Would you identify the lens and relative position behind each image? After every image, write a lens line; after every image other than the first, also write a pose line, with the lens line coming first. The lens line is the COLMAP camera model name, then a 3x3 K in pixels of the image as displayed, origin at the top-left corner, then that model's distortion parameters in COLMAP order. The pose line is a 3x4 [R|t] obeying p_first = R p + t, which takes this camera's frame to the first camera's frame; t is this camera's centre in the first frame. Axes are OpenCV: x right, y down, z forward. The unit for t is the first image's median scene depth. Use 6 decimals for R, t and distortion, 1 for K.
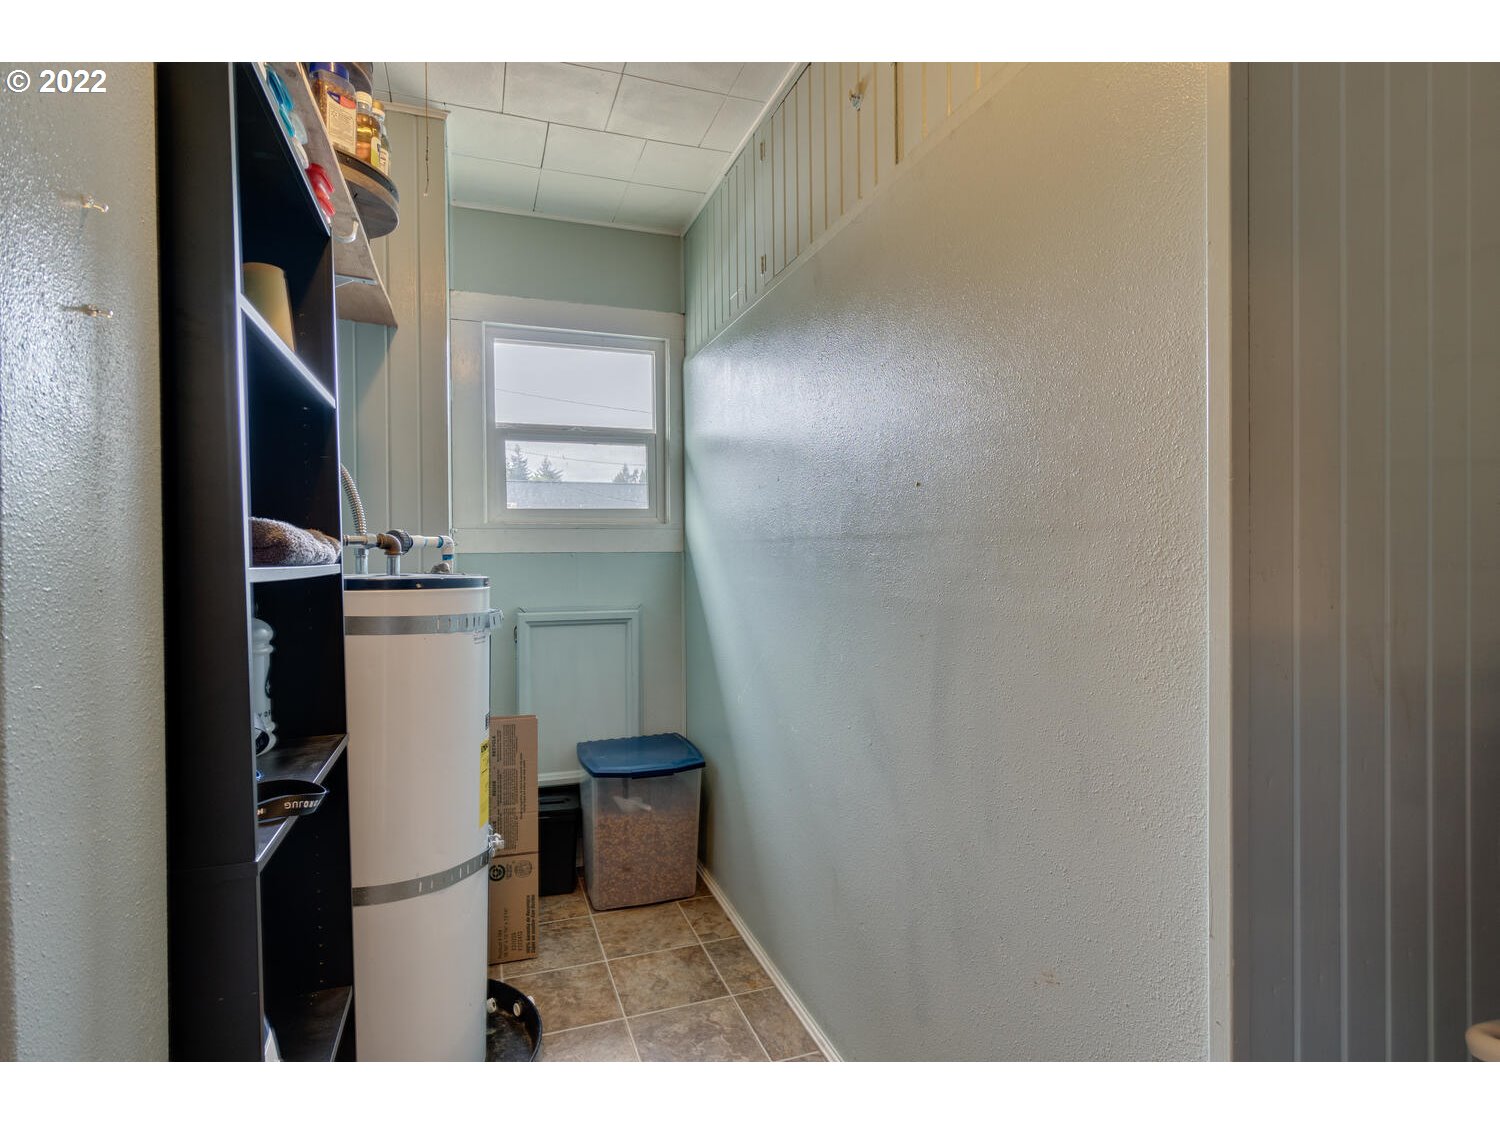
lens RADIAL K [[770.2, 0, 749.3], [0, 770.2, 557.5], [0, 0, 1]] dist [0.000662, -0.000355]
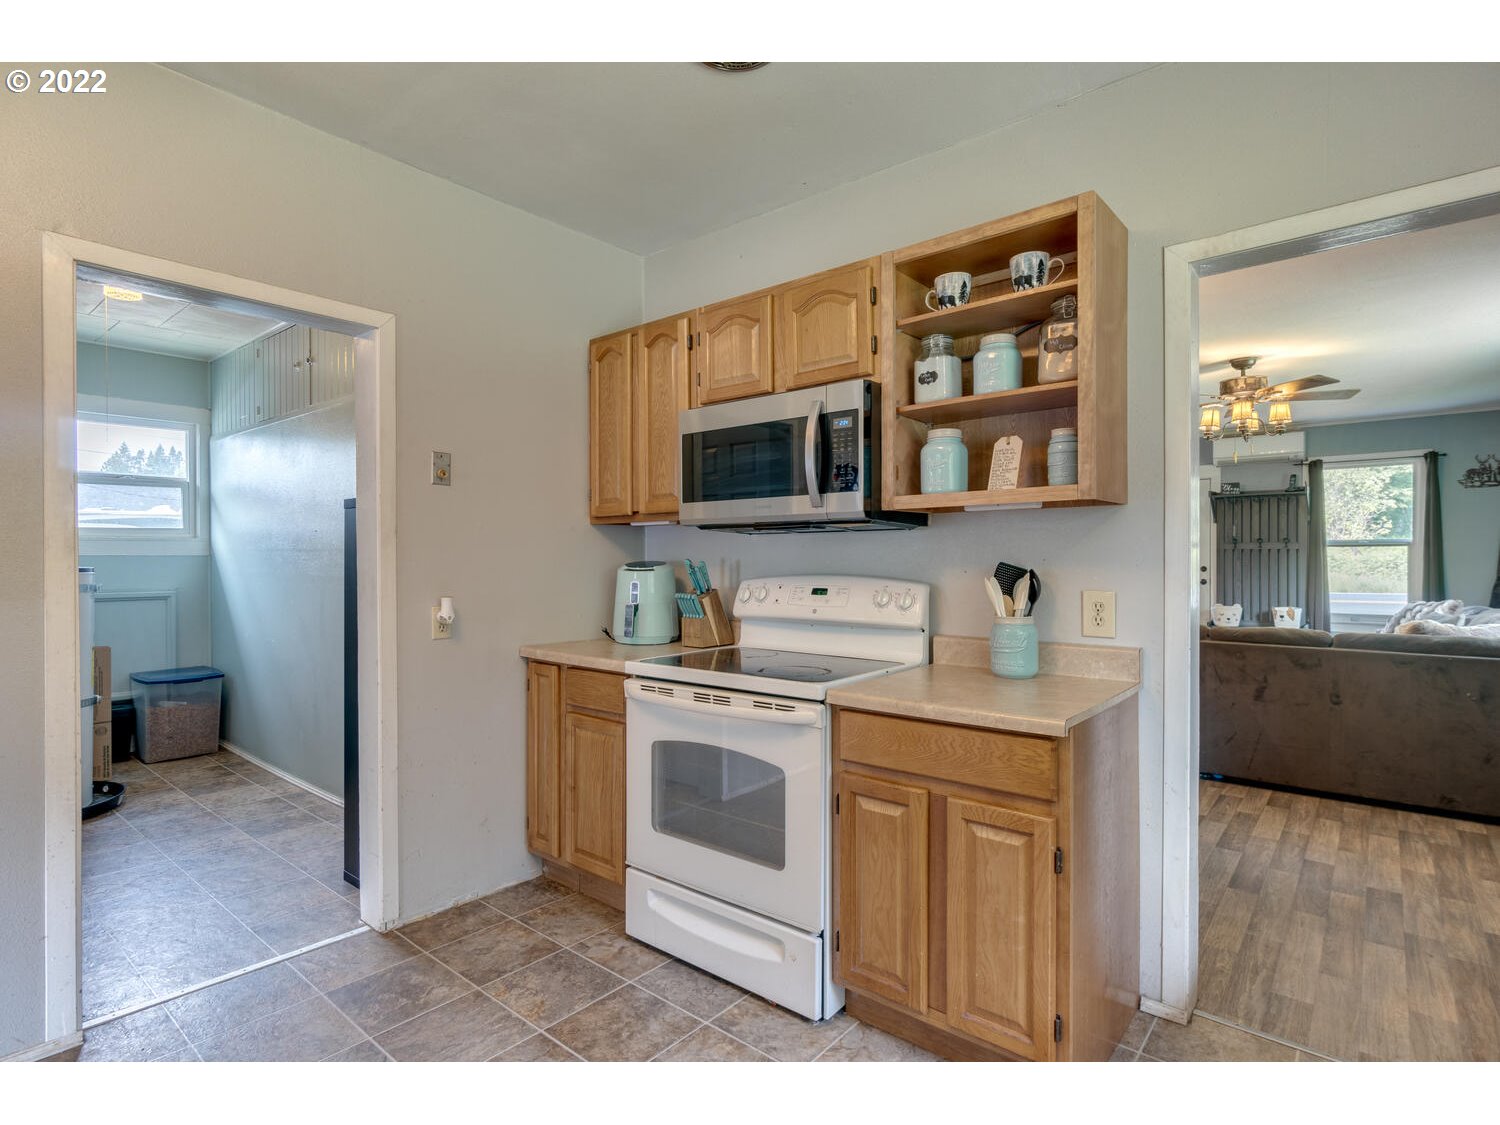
lens RADIAL K [[764.8, 0, 744.0], [0, 764.8, 562.7], [0, 0, 1]] dist [-0.010675, 0.006962]
pose [[0.865729, 0.001099, 0.500511, 0.091475], [-0.002843, 0.999992, 0.002722, 0.000627], [-0.500504, -0.003779, 0.865726, -1.016294]]
